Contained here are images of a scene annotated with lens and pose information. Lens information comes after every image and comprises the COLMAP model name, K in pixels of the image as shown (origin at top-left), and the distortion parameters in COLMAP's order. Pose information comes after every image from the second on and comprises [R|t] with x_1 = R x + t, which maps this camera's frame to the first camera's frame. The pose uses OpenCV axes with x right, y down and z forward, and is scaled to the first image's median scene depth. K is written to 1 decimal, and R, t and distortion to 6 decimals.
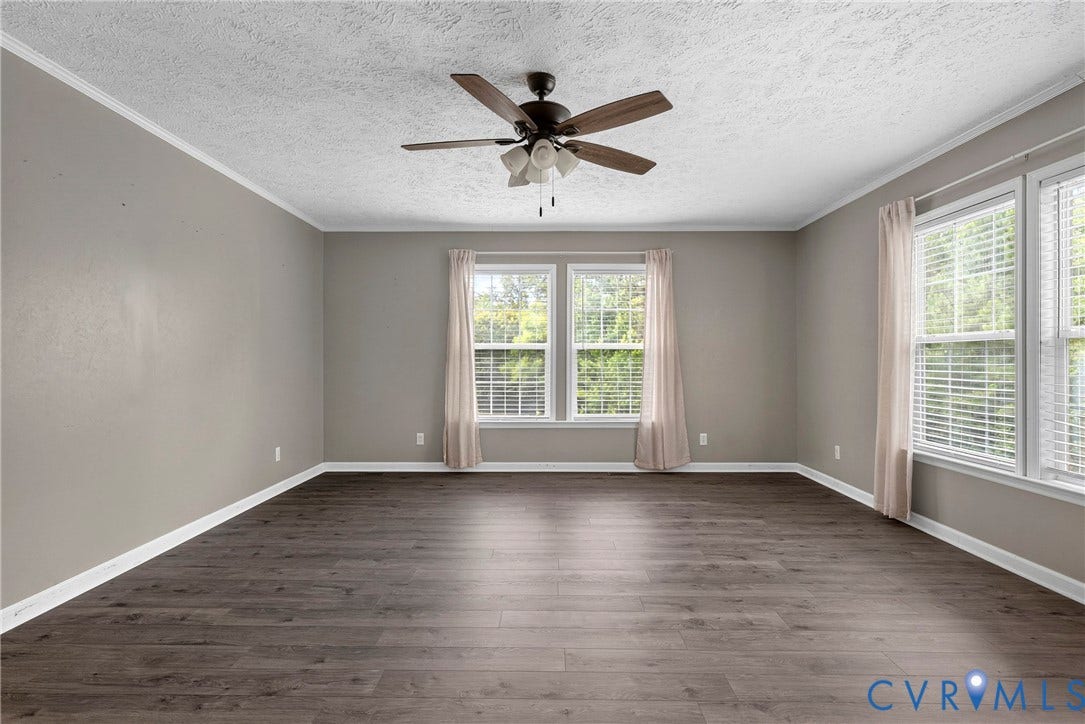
lens RADIAL K [[546.6, 0, 542.8], [0, 546.6, 359.9], [0, 0, 1]] dist [0.006841, 0.001033]
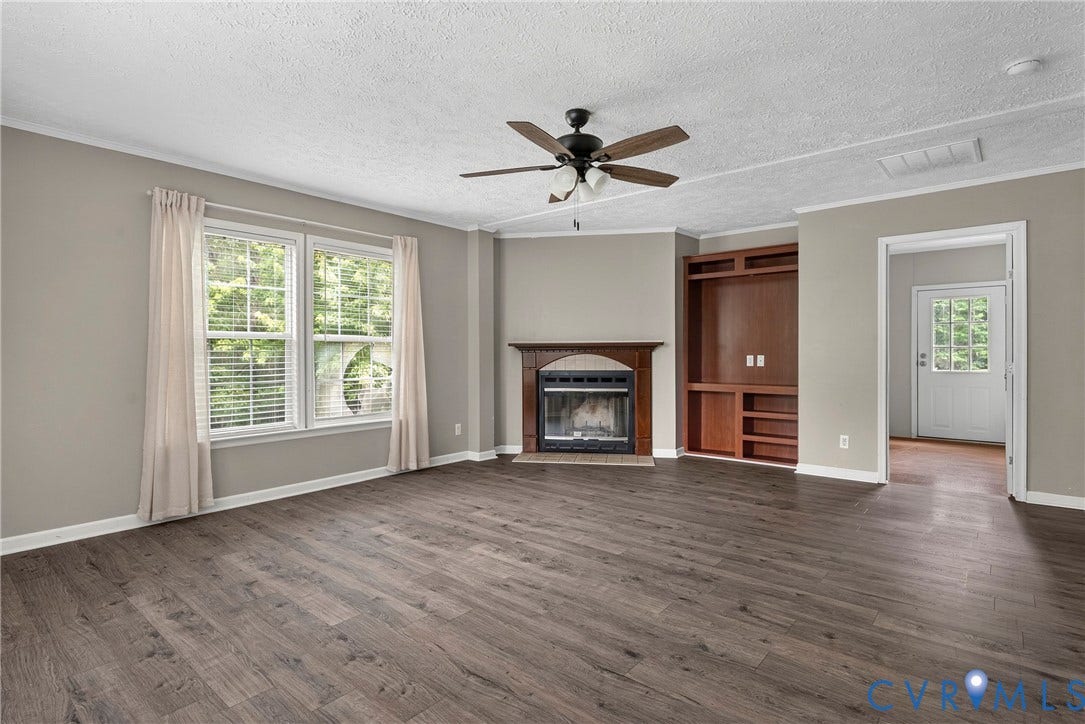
lens RADIAL K [[546.6, 0, 536.6], [0, 546.6, 360.0], [0, 0, 1]] dist [0.006841, 0.001033]
pose [[-0.767826, -0.006218, 0.640628, -0.604589], [0.004701, 0.999871, 0.015339, -0.004006], [-0.640641, 0.014790, -0.767698, 1.725268]]
